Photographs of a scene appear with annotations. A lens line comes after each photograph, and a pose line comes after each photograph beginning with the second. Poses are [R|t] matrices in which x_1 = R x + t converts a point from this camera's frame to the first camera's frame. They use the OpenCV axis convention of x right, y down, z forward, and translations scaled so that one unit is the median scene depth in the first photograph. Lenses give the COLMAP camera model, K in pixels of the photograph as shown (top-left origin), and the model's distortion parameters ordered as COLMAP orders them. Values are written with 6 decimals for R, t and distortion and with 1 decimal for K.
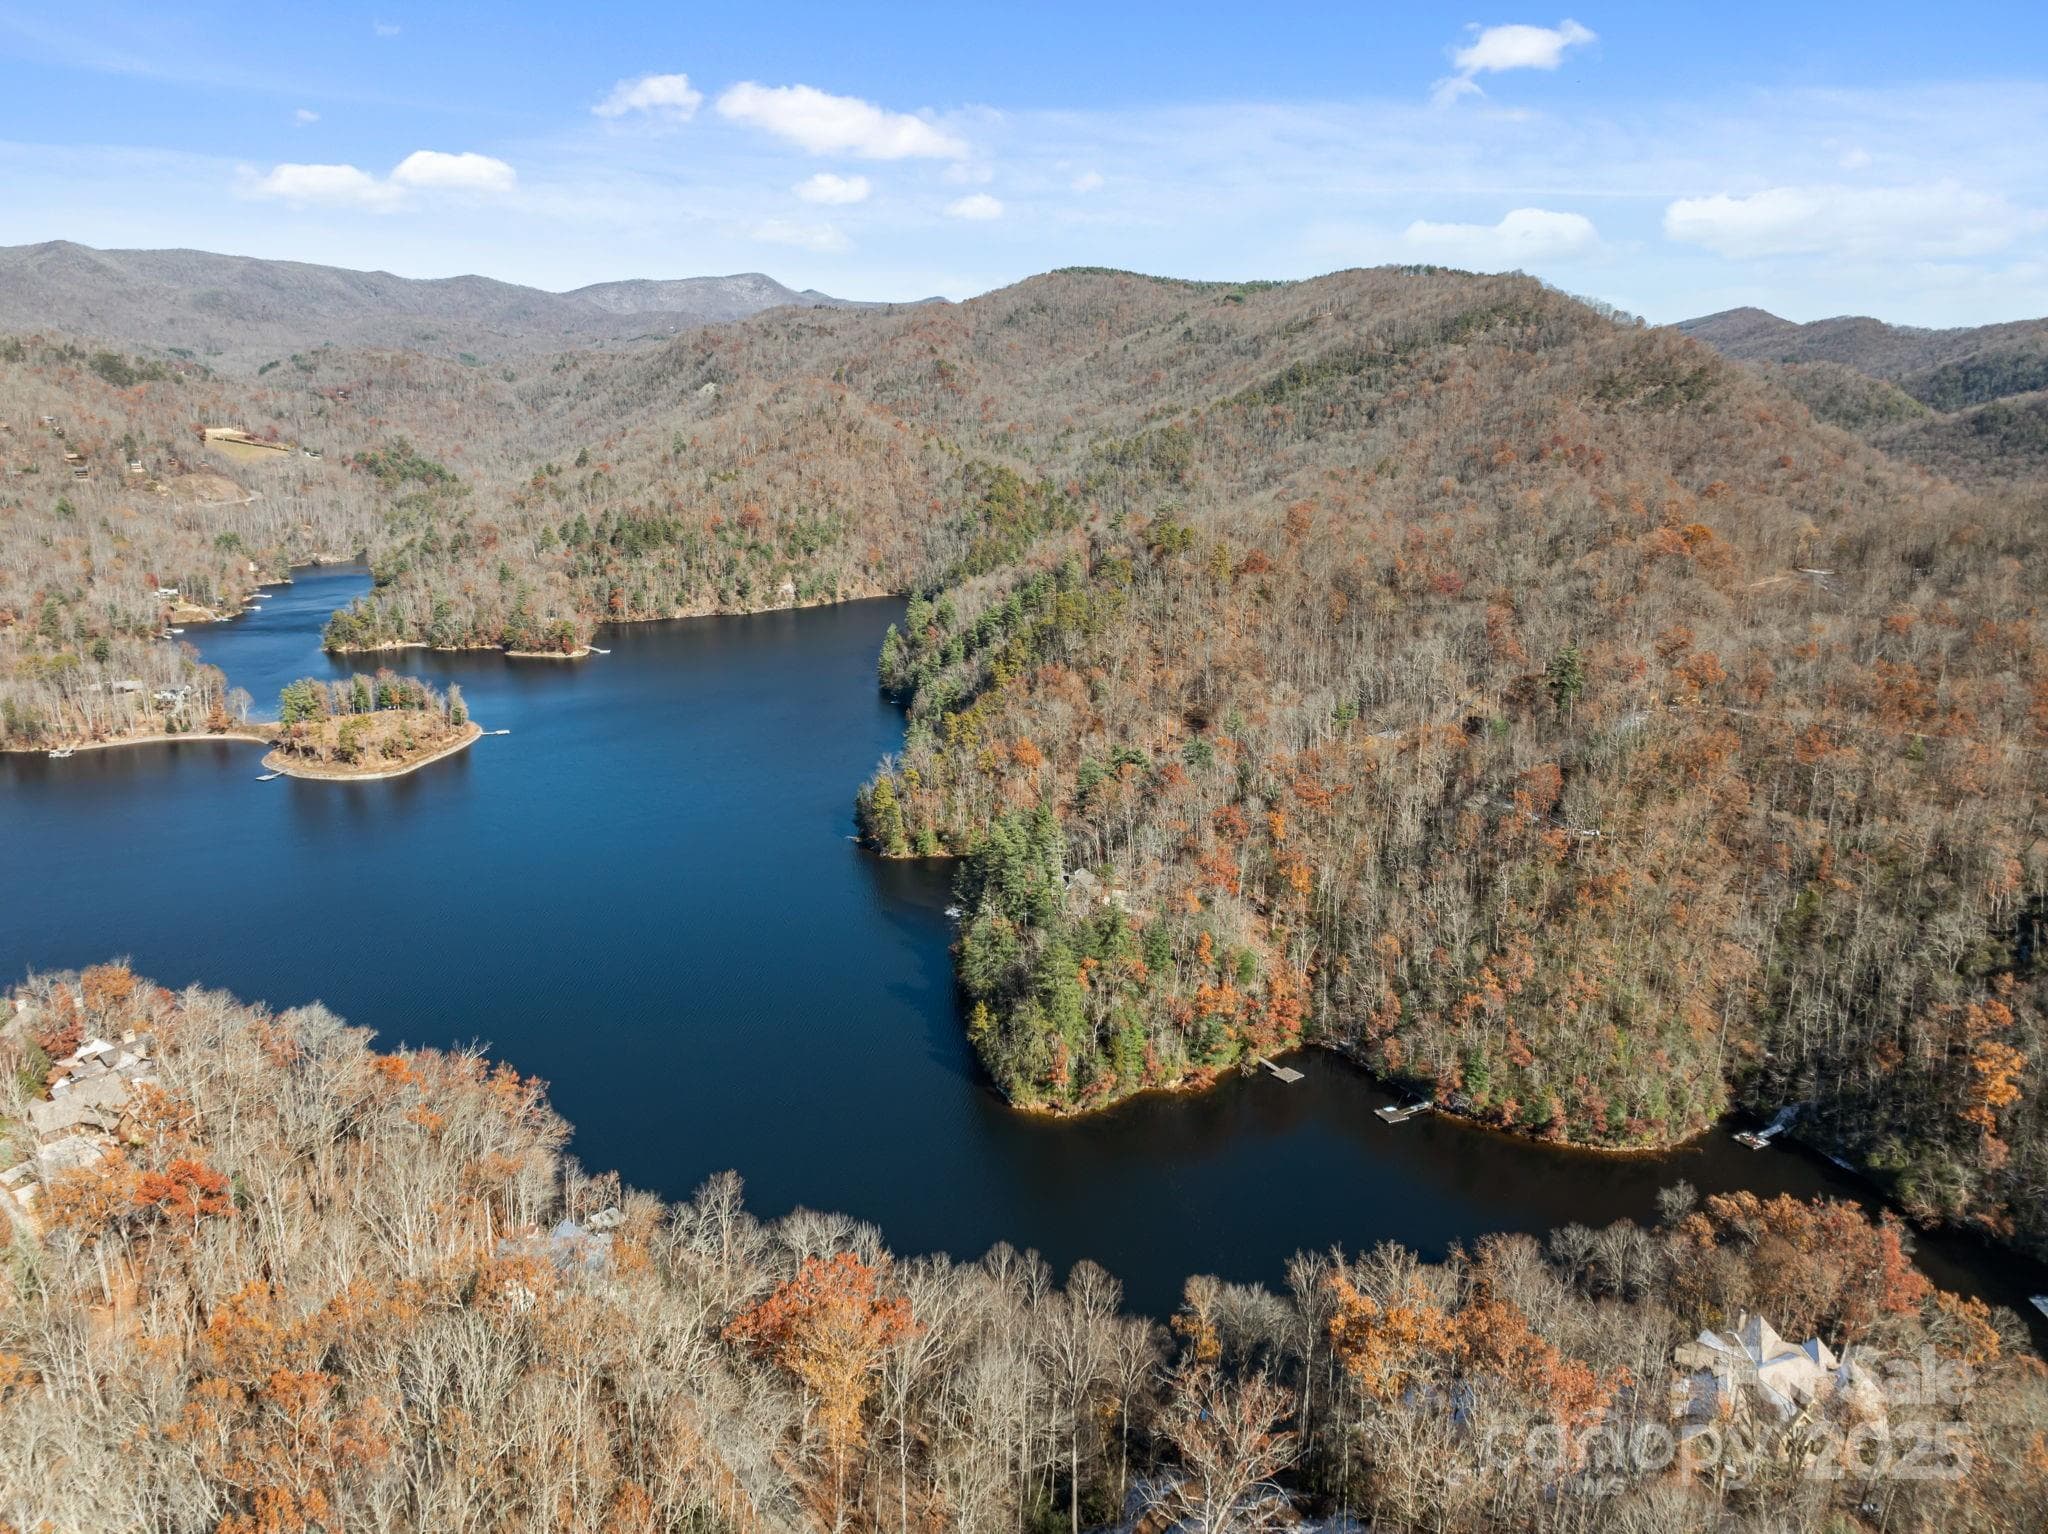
lens RADIAL K [[1433.6, 0, 1024.0], [0, 1433.6, 767.0], [0, 0, 1]] dist [-0.029432, 0.005273]
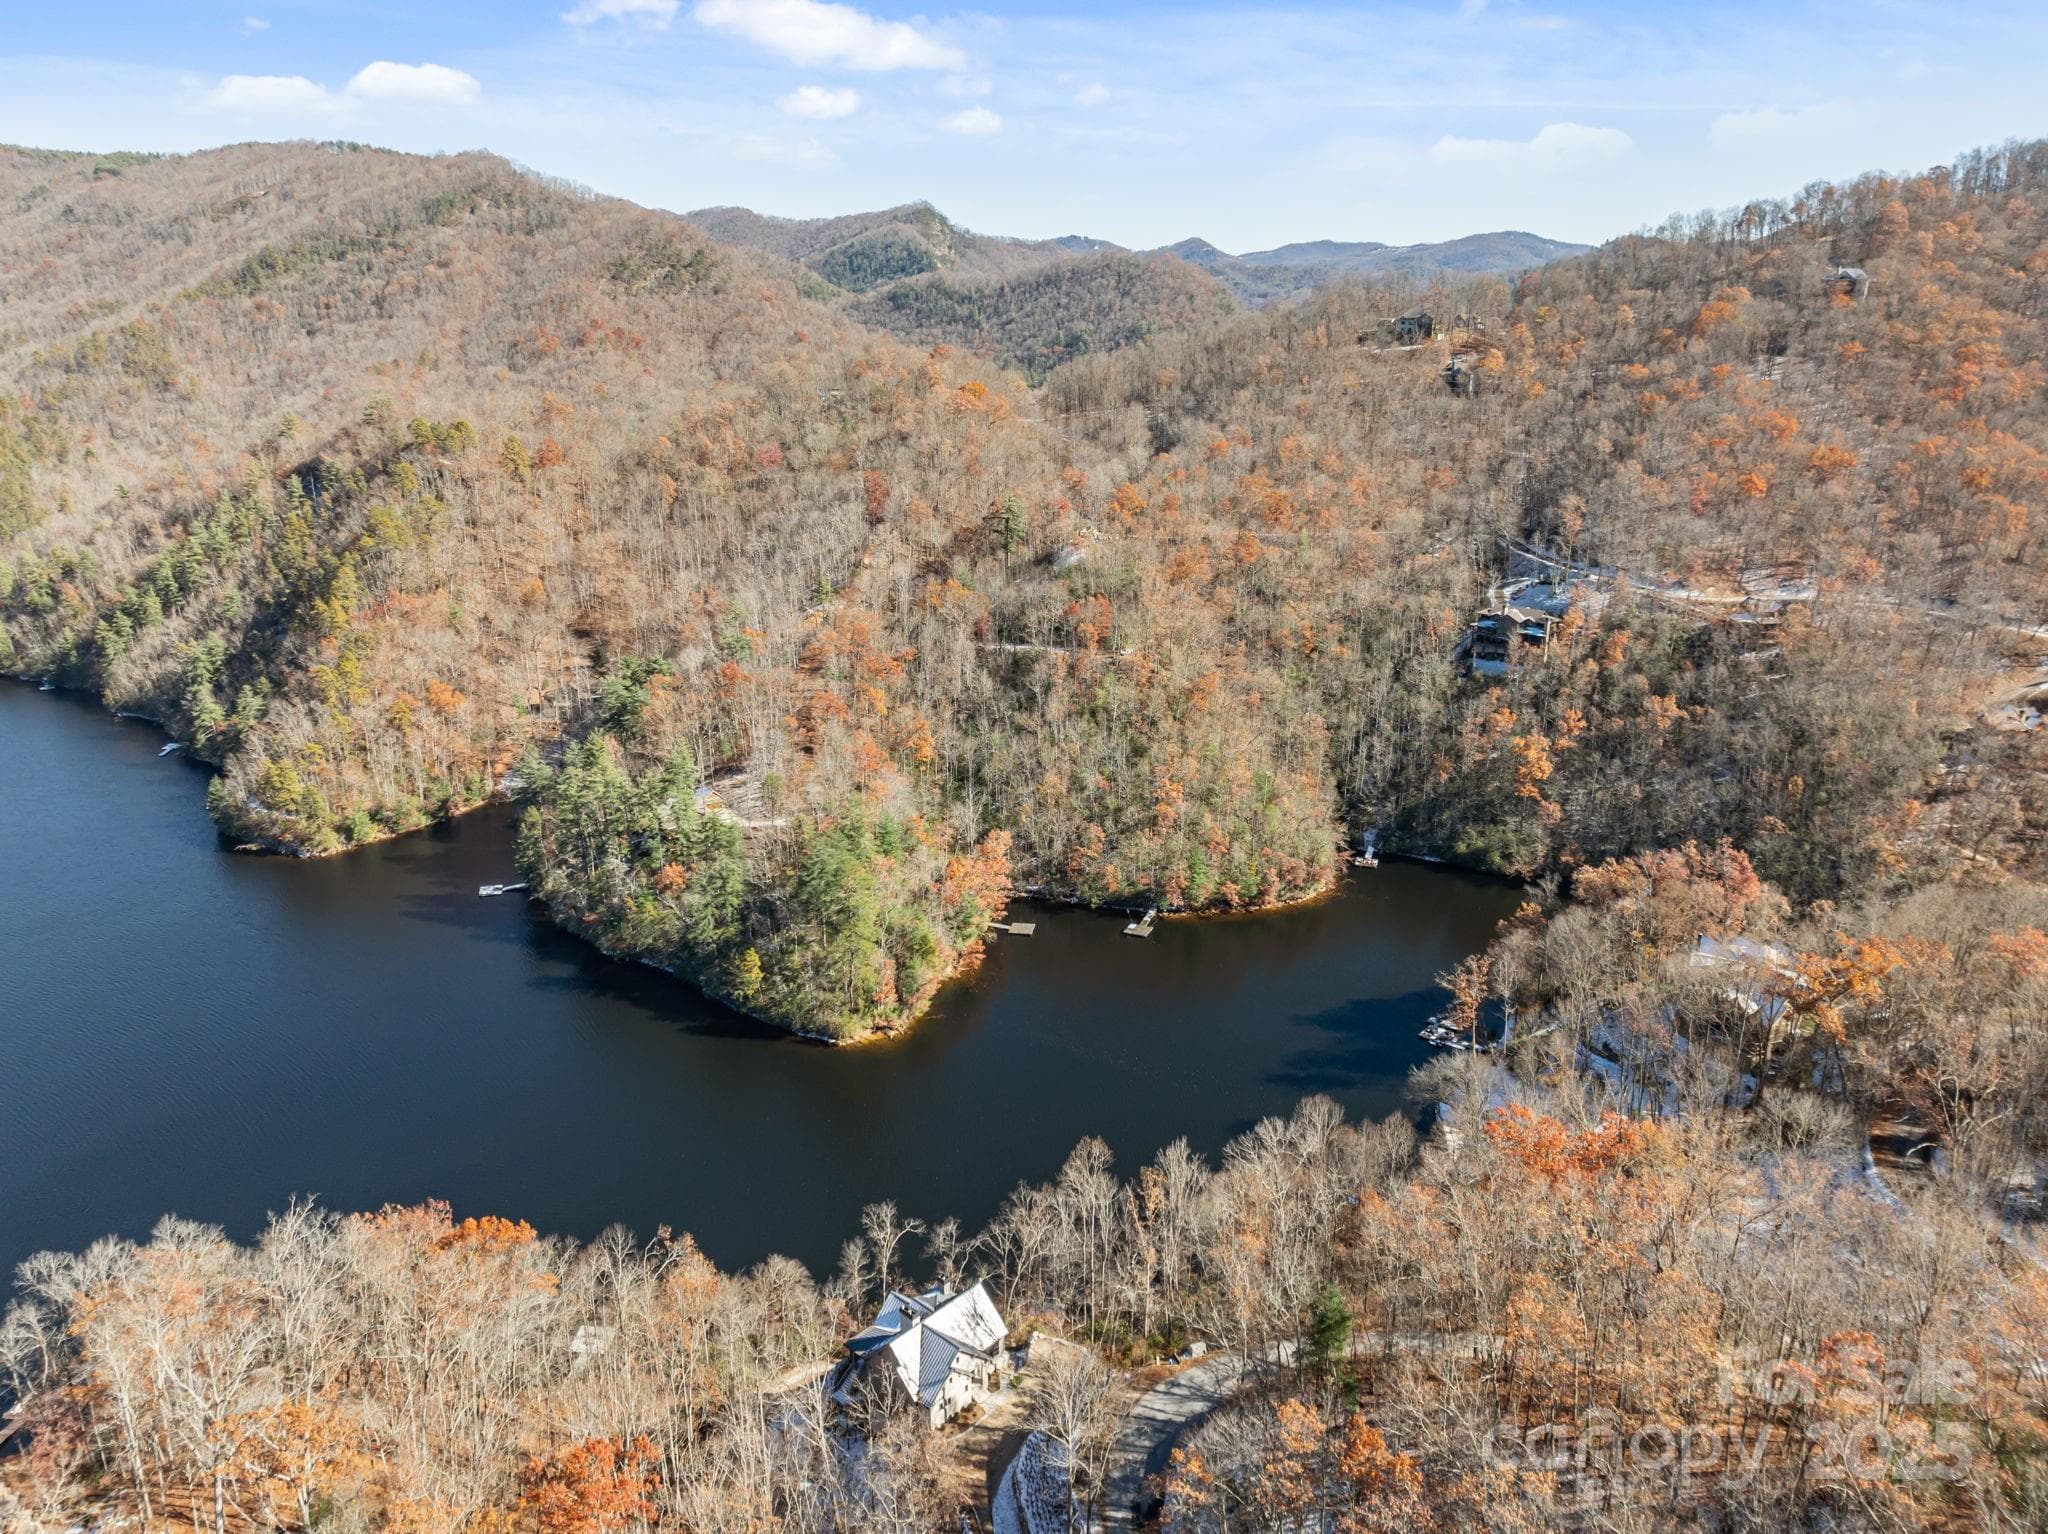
lens RADIAL K [[1447.8, 0, 1021.7], [0, 1447.8, 743.2], [0, 0, 1]] dist [-0.042897, 0.008511]
pose [[0.734754, -0.208471, 0.645505, -0.304972], [0.174467, 0.977668, 0.117157, -0.023087], [-0.655514, 0.026537, 0.754717, 0.149029]]
